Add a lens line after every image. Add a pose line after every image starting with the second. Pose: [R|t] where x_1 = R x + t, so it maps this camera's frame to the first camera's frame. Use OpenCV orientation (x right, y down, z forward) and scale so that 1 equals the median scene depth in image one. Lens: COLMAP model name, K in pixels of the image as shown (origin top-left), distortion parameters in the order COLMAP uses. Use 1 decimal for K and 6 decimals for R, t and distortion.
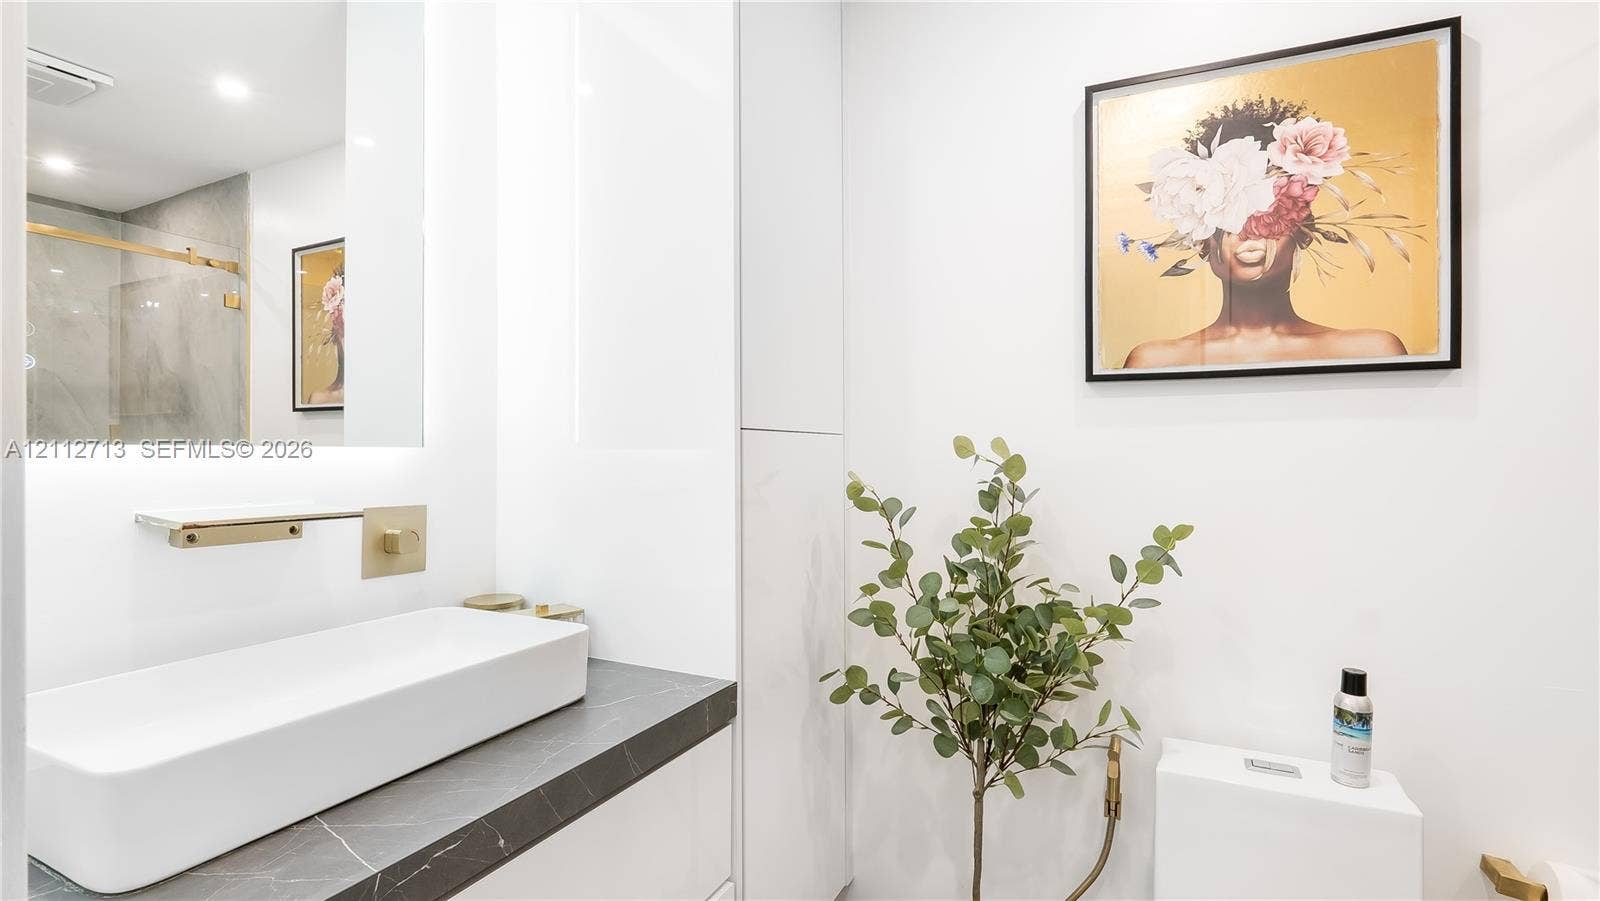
lens RADIAL K [[750.2, 0, 800.0], [0, 750.2, 450.5], [0, 0, 1]] dist [-0.013167, 0.000095]
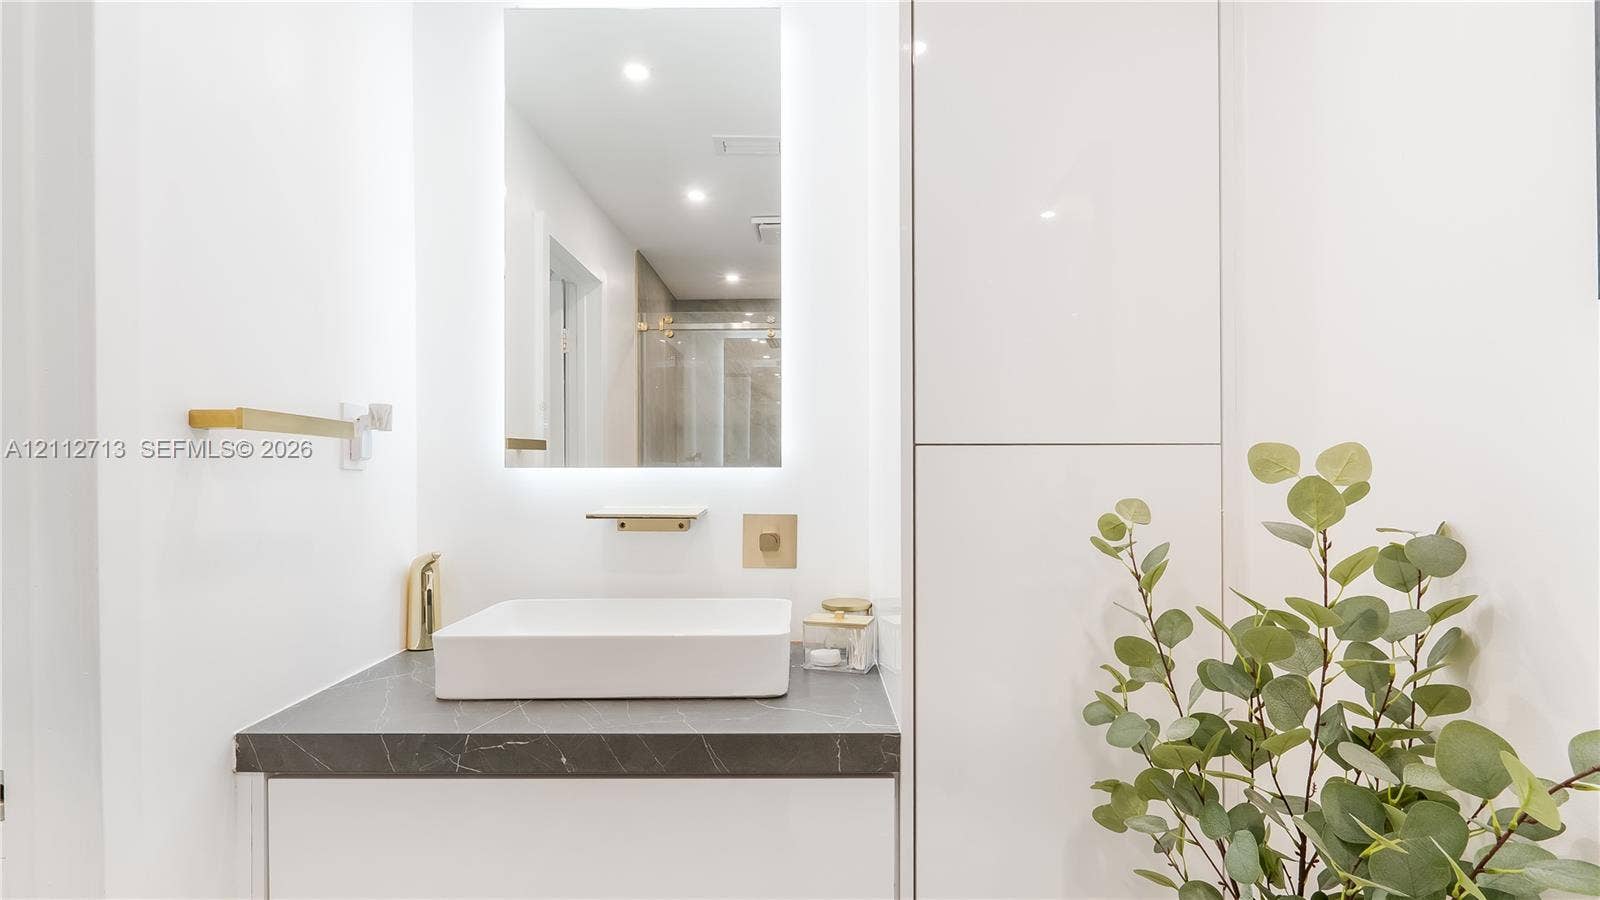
lens RADIAL K [[750.2, 0, 800.0], [0, 750.2, 450.0], [0, 0, 1]] dist [-0.013167, 0.000095]
pose [[0.441261, -0.024952, -0.897032, 0.683757], [0.004268, 0.999660, -0.025707, -0.001497], [0.897368, 0.007515, 0.441218, 0.521697]]
